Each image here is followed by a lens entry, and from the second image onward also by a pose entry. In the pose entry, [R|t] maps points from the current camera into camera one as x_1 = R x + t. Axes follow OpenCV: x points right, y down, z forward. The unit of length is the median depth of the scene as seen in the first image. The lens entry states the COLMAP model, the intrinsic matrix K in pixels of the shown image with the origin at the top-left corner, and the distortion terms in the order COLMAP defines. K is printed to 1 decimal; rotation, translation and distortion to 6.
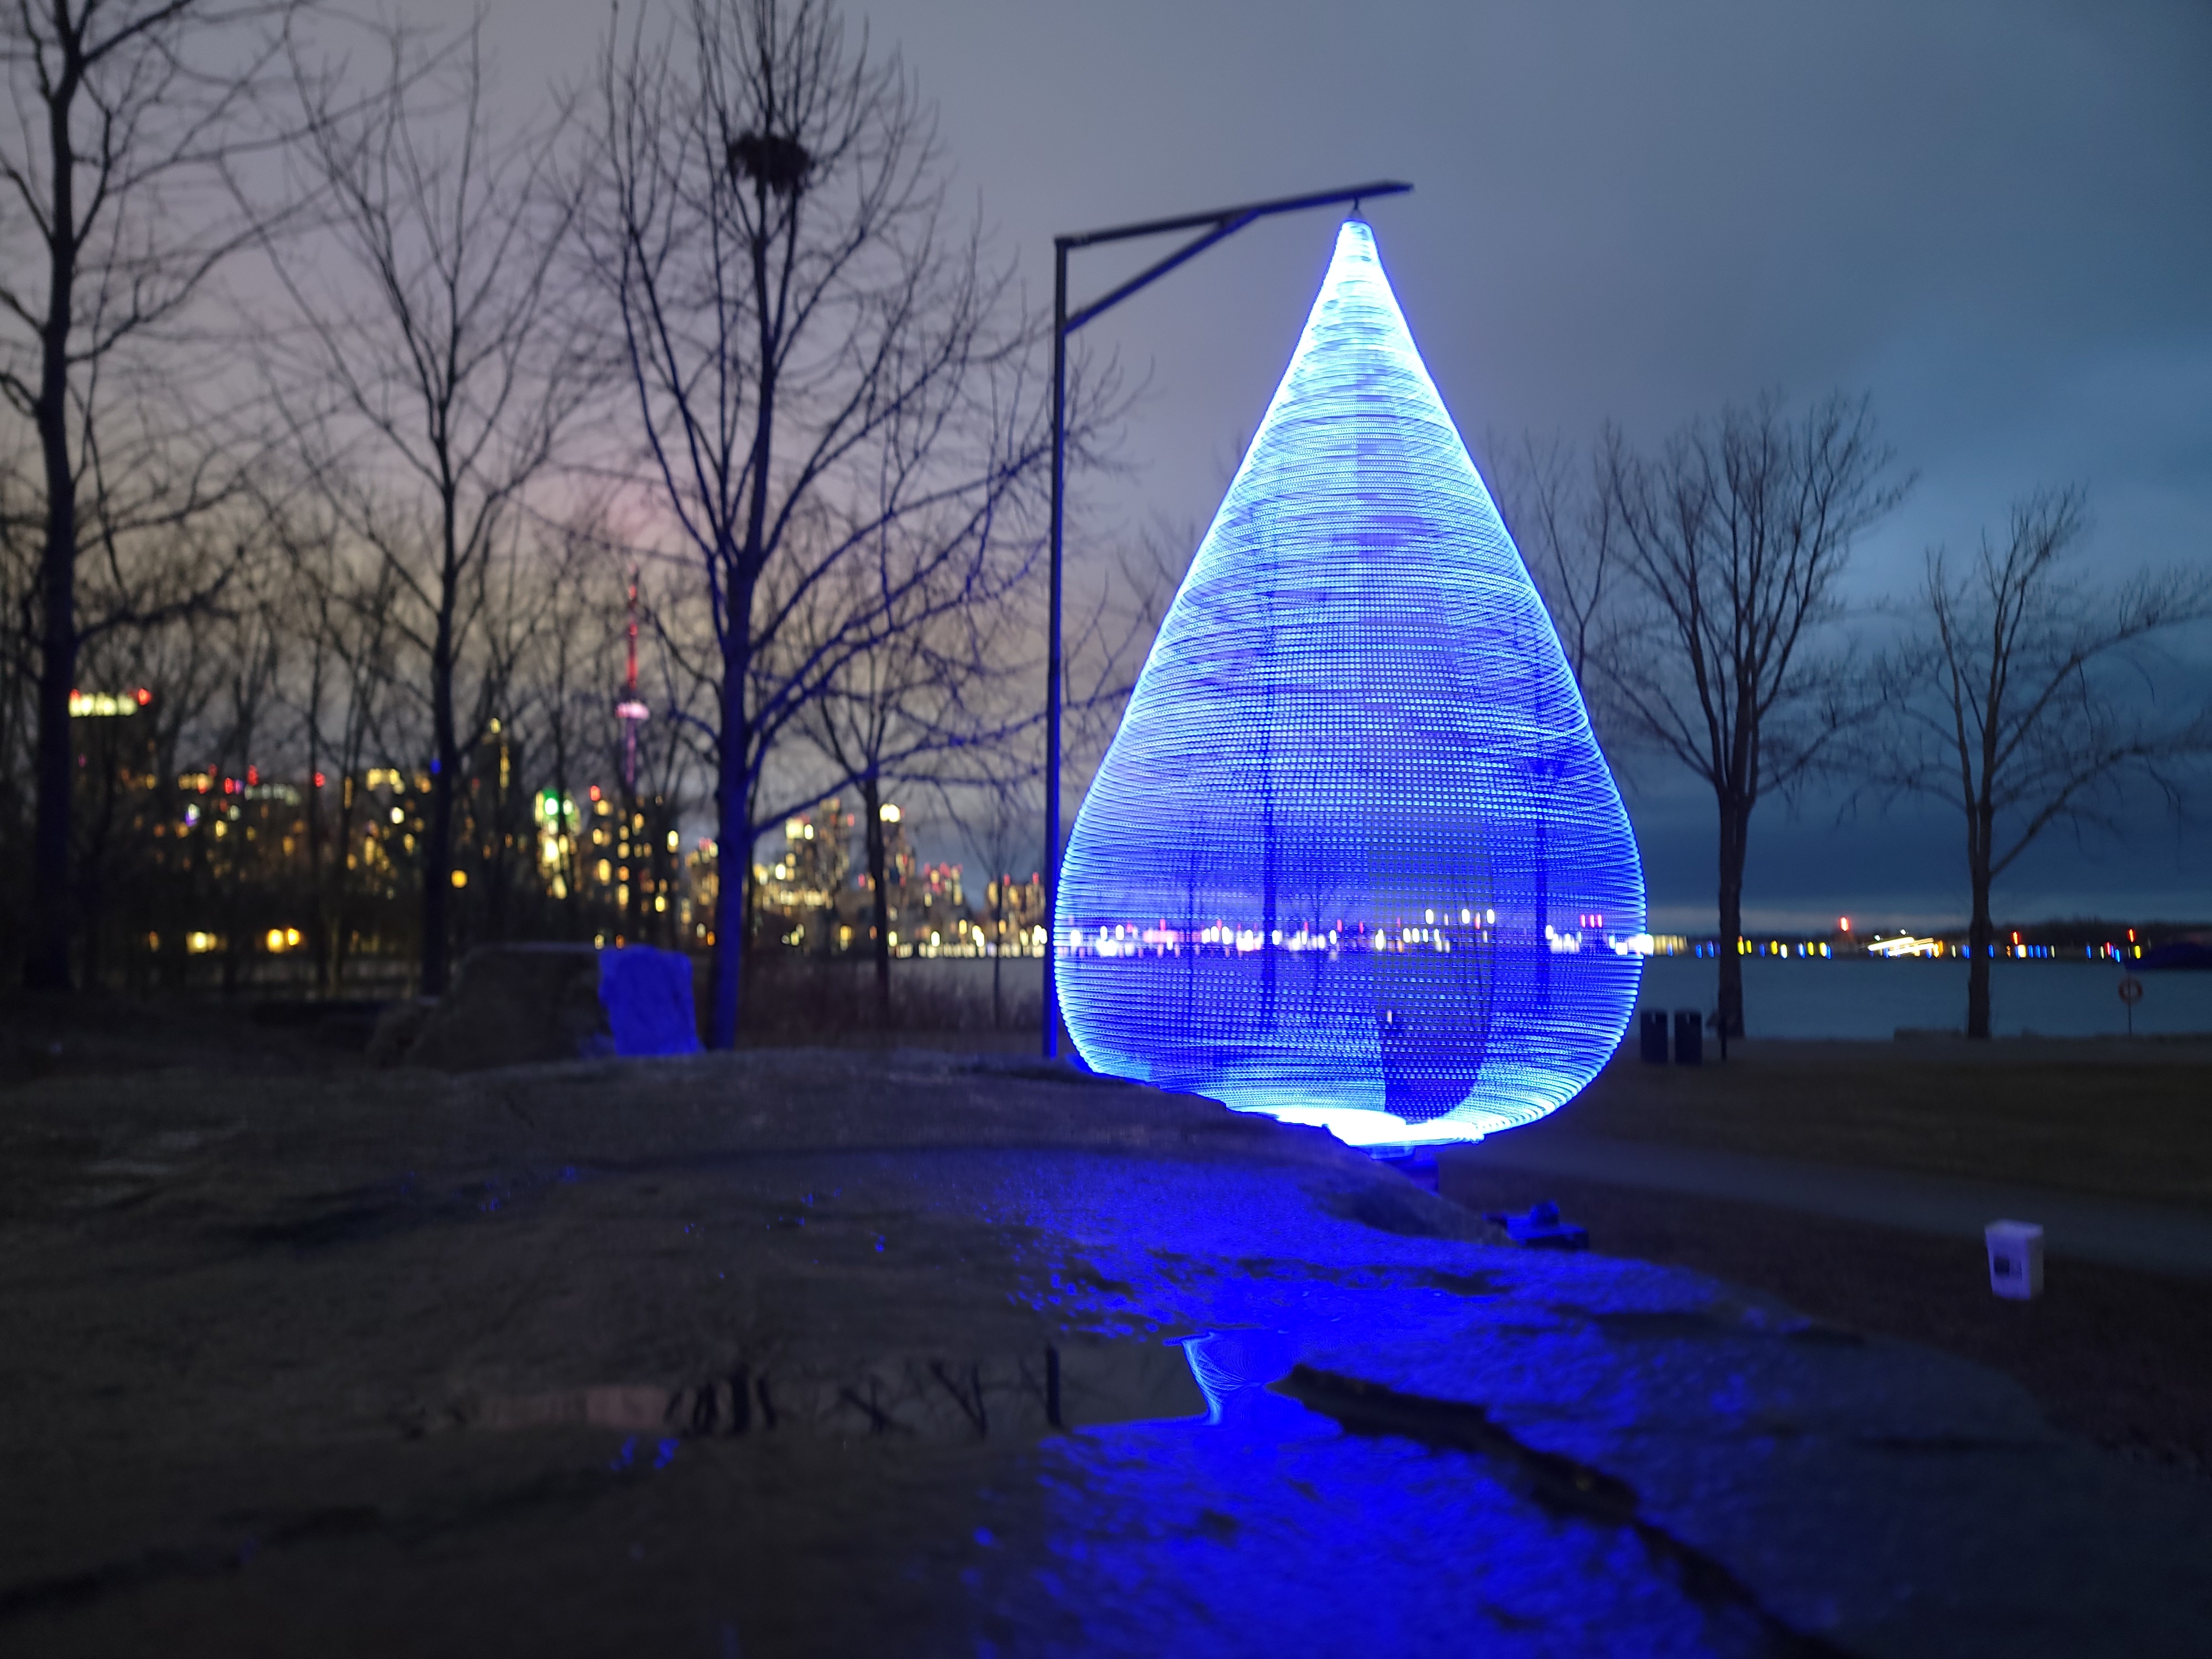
lens RADIAL K [[1503.1, 0, 1106.0], [0, 1503.1, 829.5], [0, 0, 1]] dist [-0.002453, -0.002554]
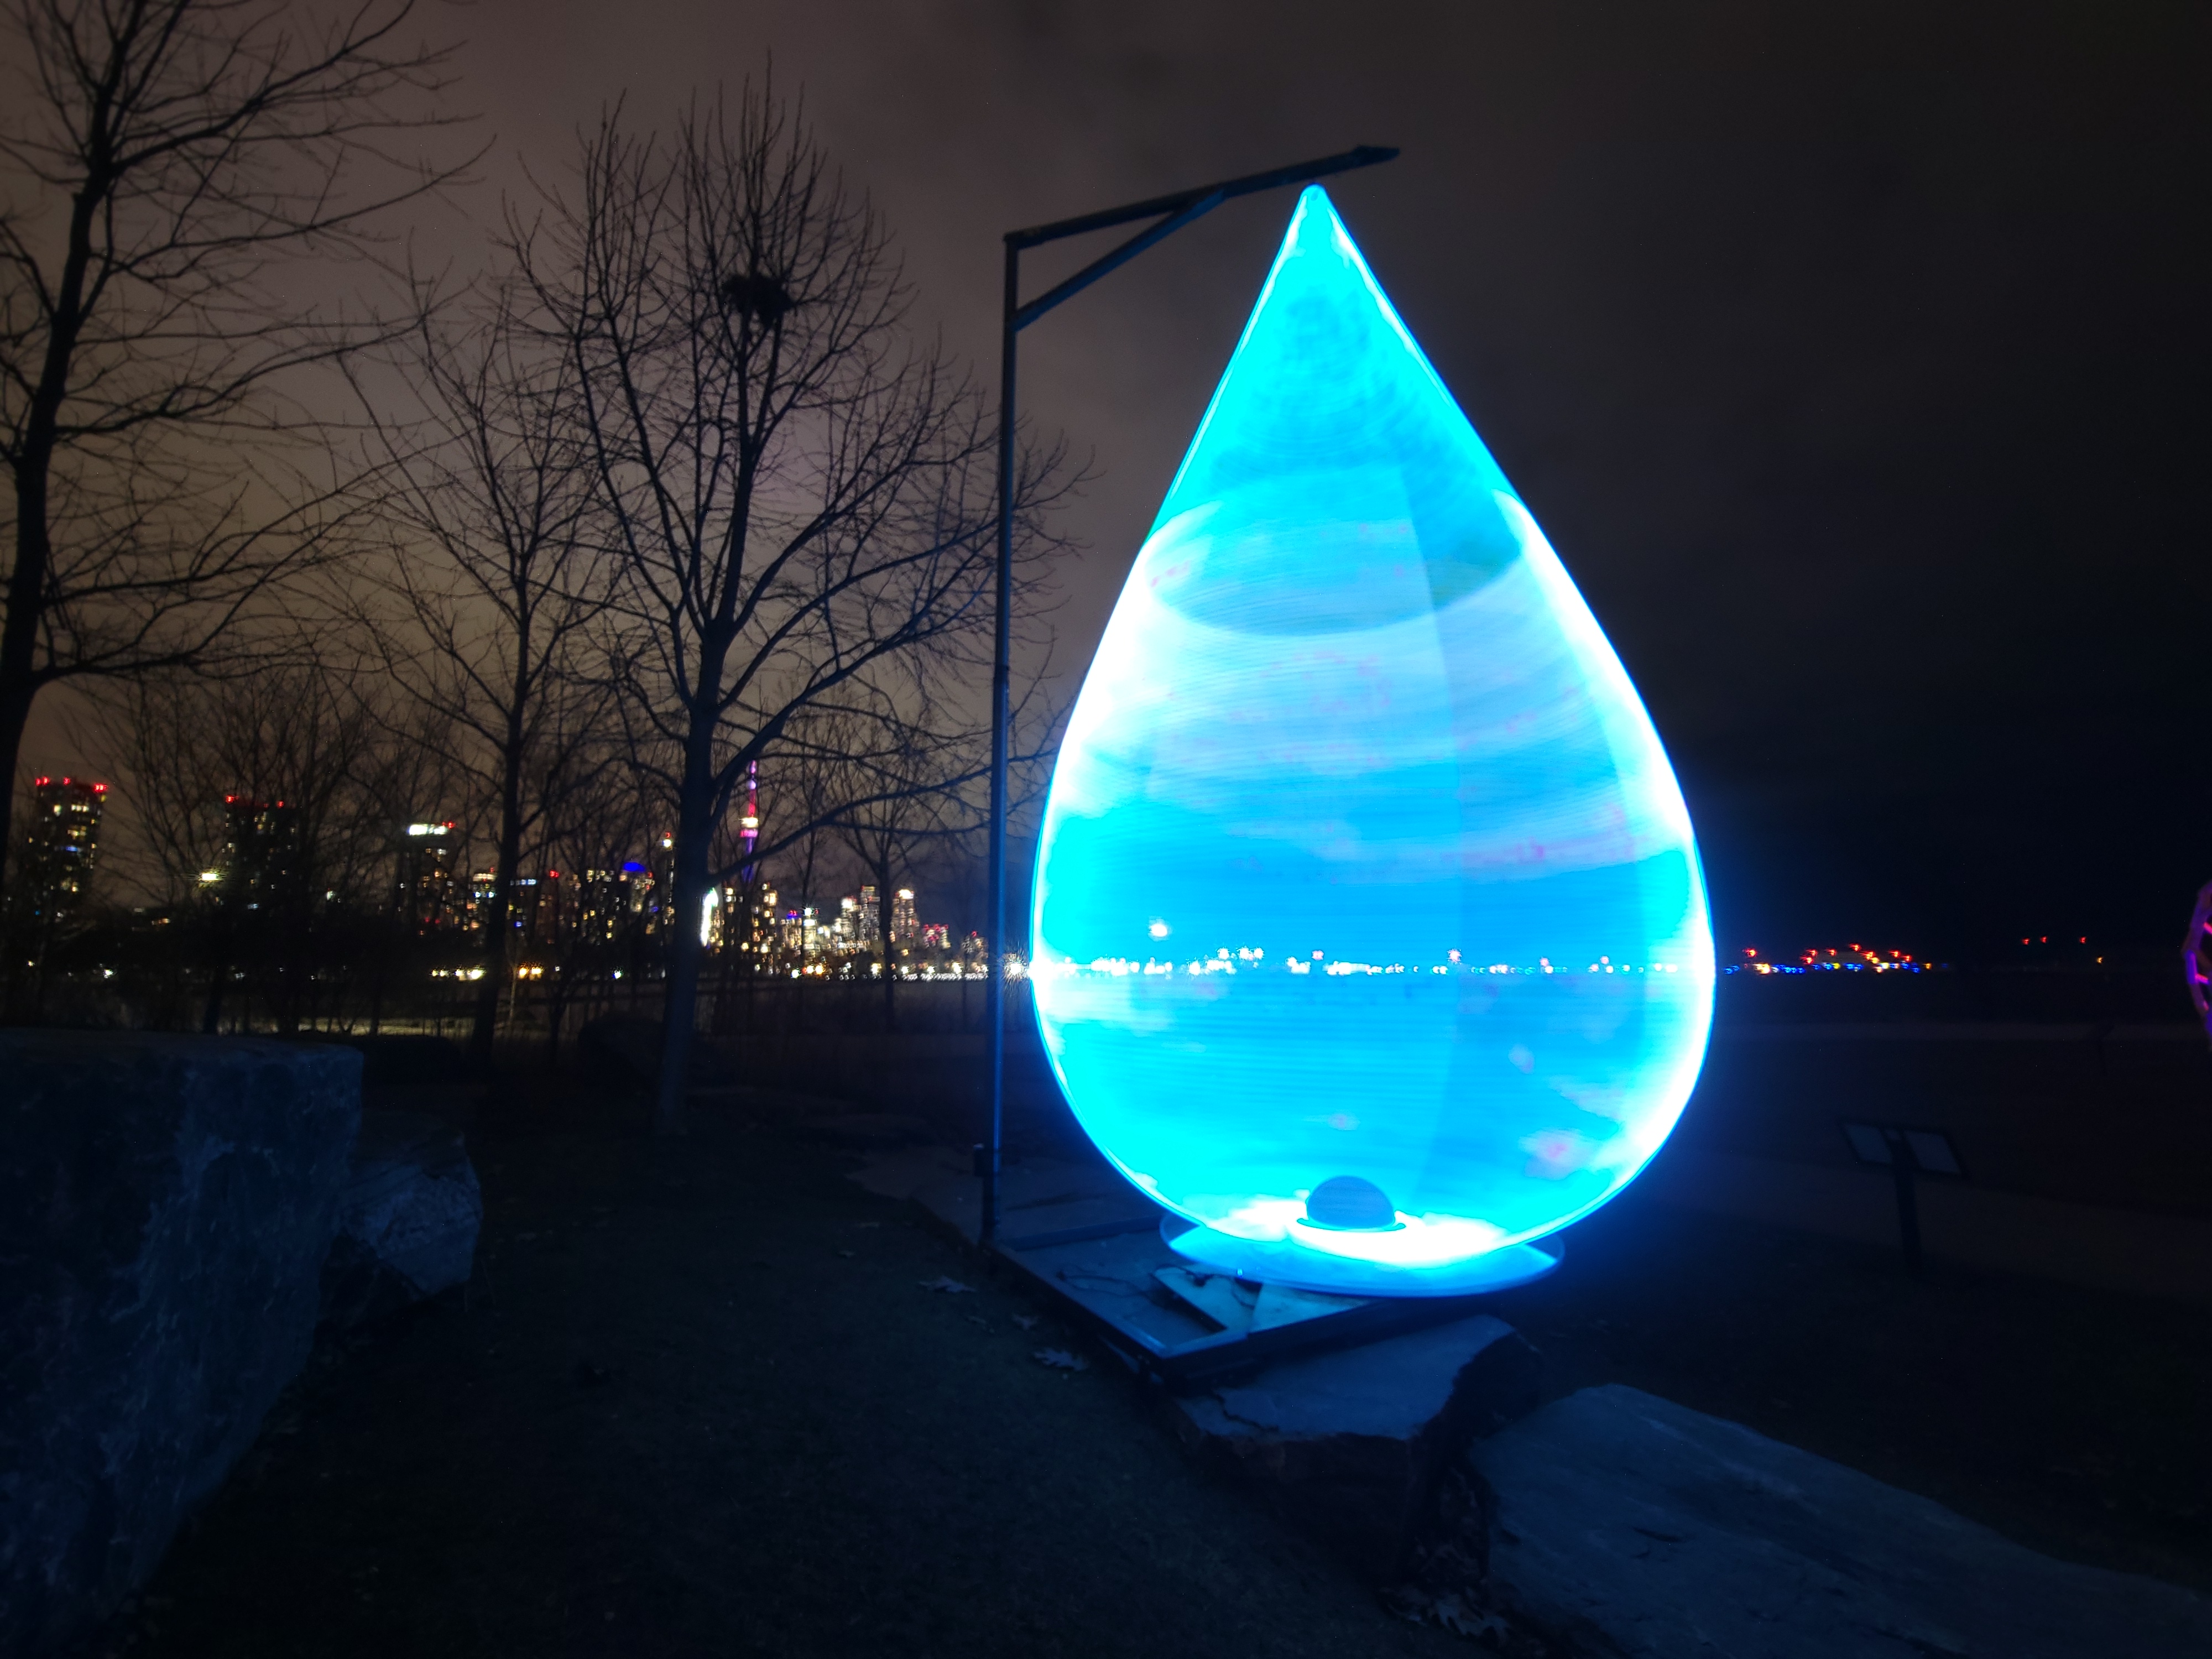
lens RADIAL K [[880.8, 0, 1088.9], [0, 880.8, 835.2], [0, 0, 1]] dist [0.000724, -0.009036]
pose [[0.998039, 0.001755, 0.062564, -0.011314], [0.003099, 0.996995, -0.077407, 0.018757], [-0.062512, 0.077449, 0.995035, 0.351683]]
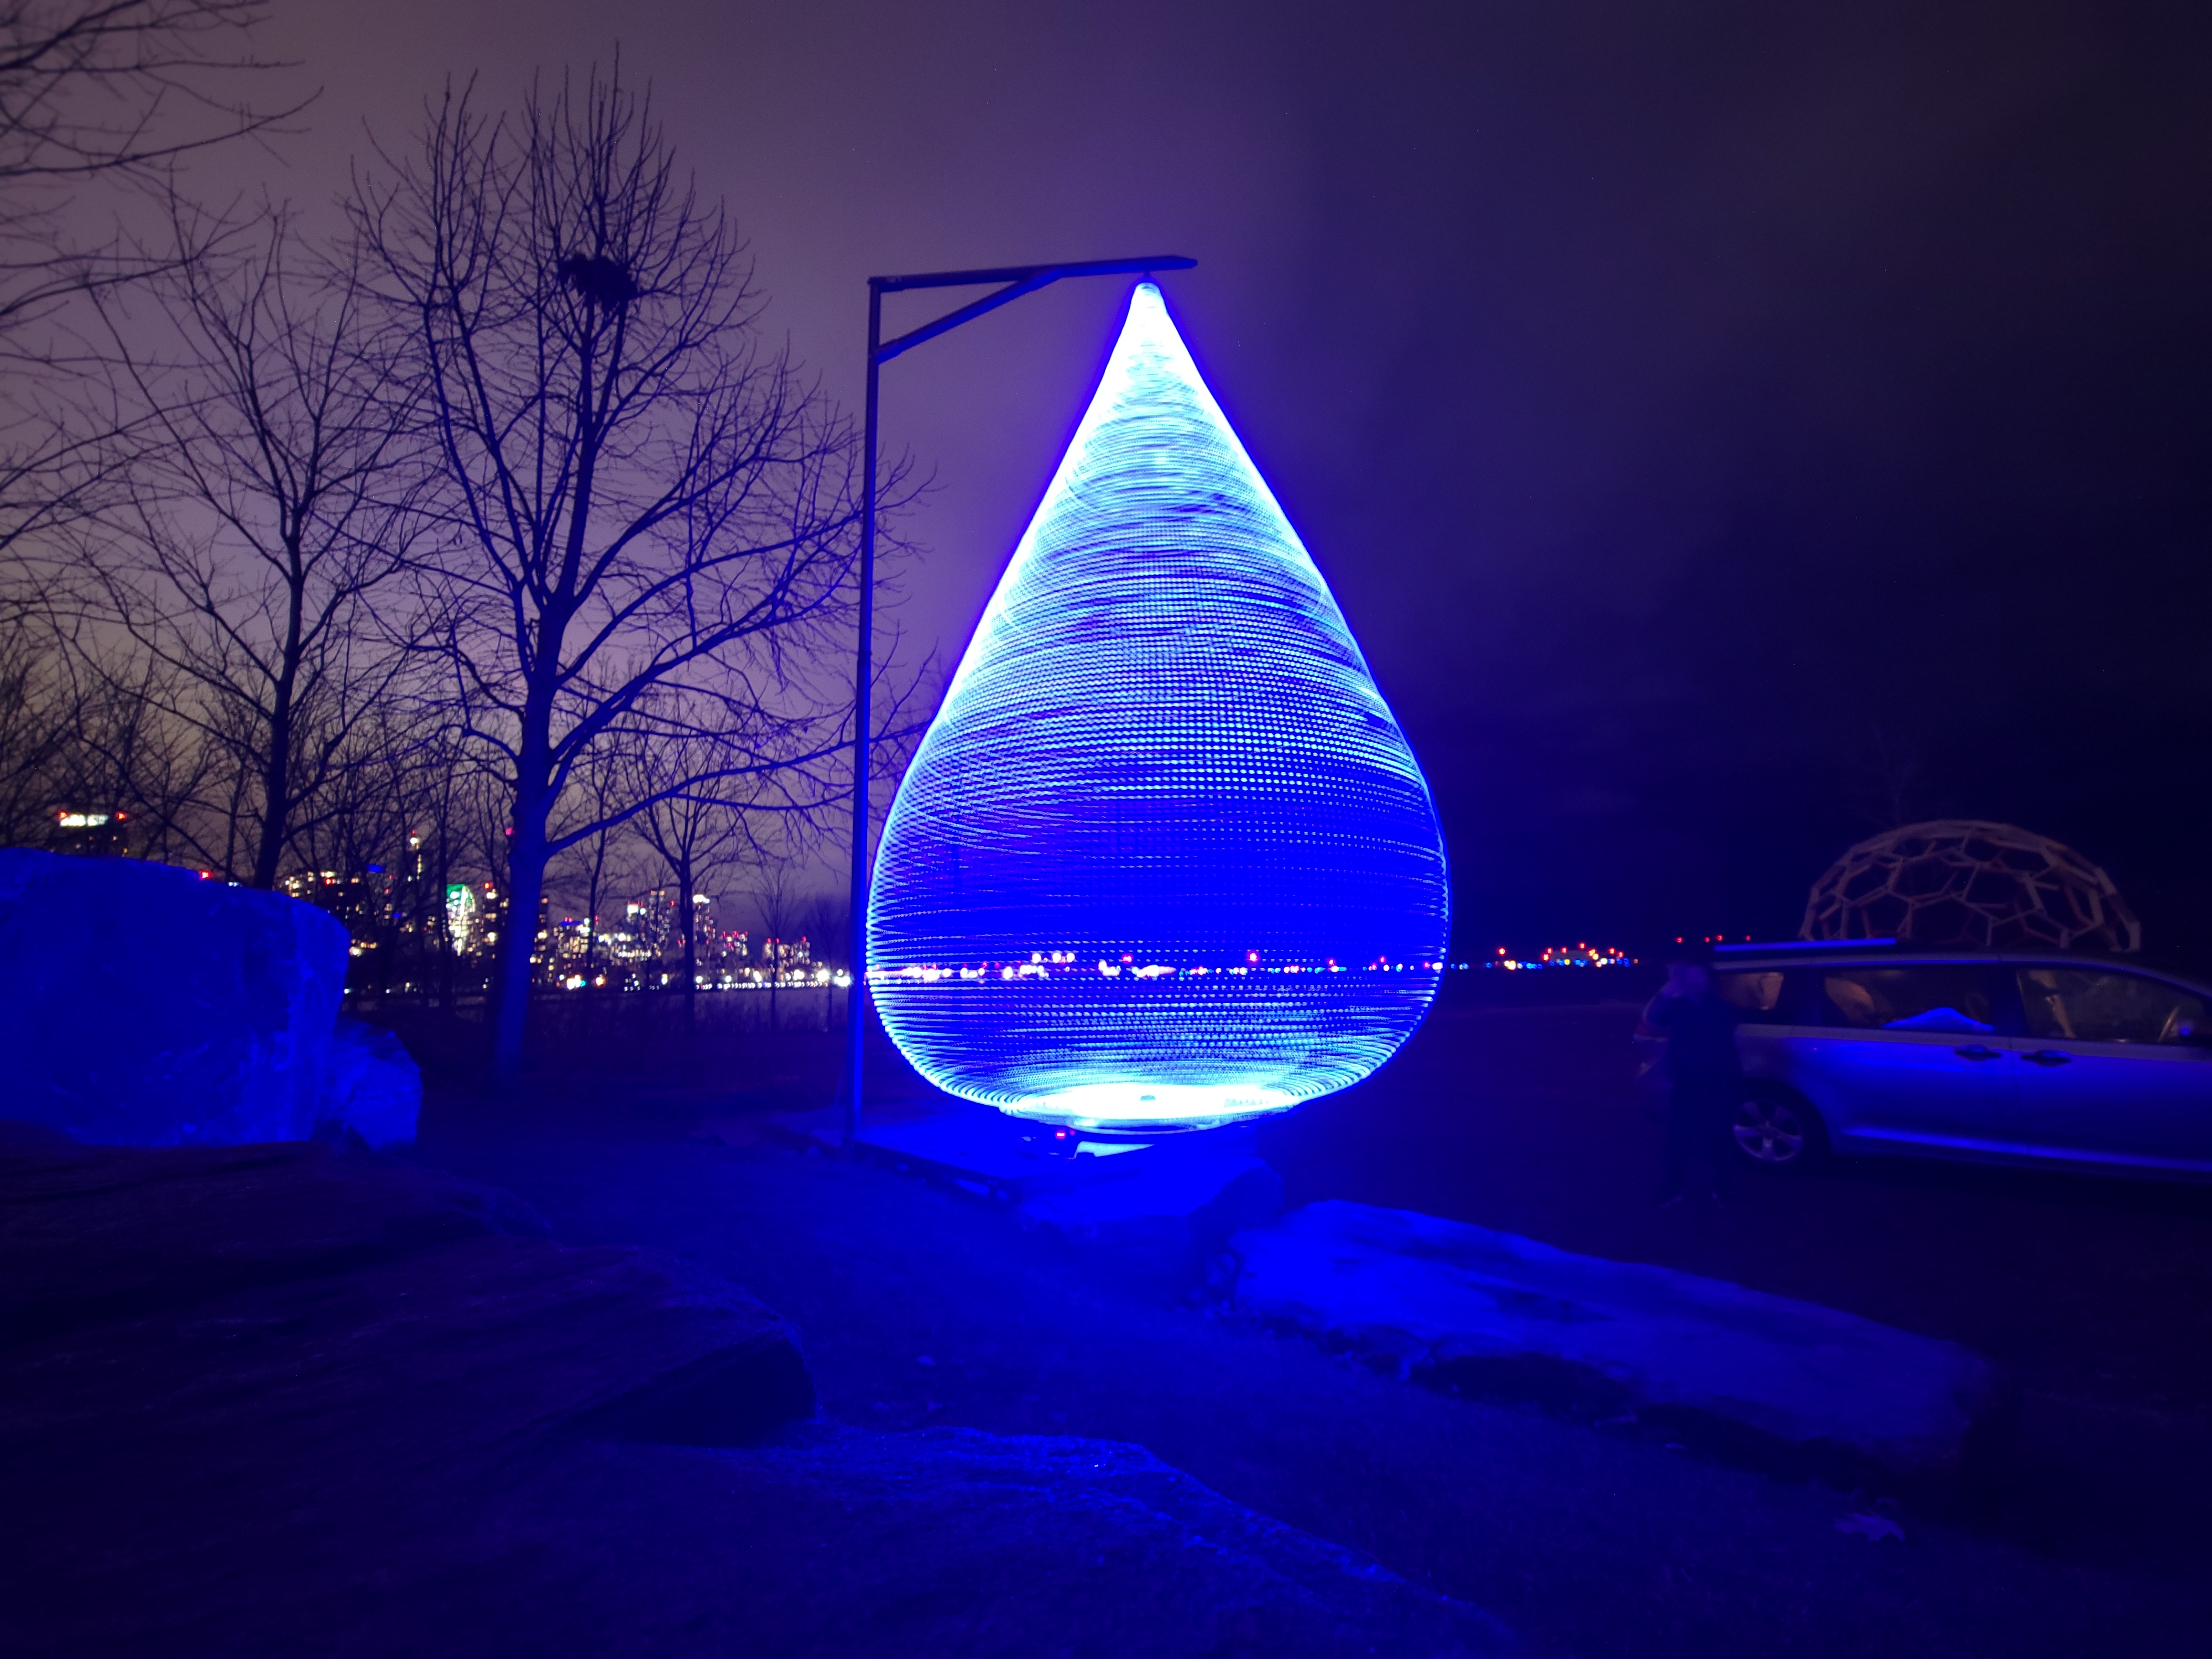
lens RADIAL K [[880.8, 0, 1088.9], [0, 880.8, 835.2], [0, 0, 1]] dist [0.000724, -0.009036]
pose [[0.963160, 0.016456, 0.268426, -0.033576], [0.005790, 0.996626, -0.081876, 0.043842], [-0.268868, 0.080414, 0.959814, 0.281525]]
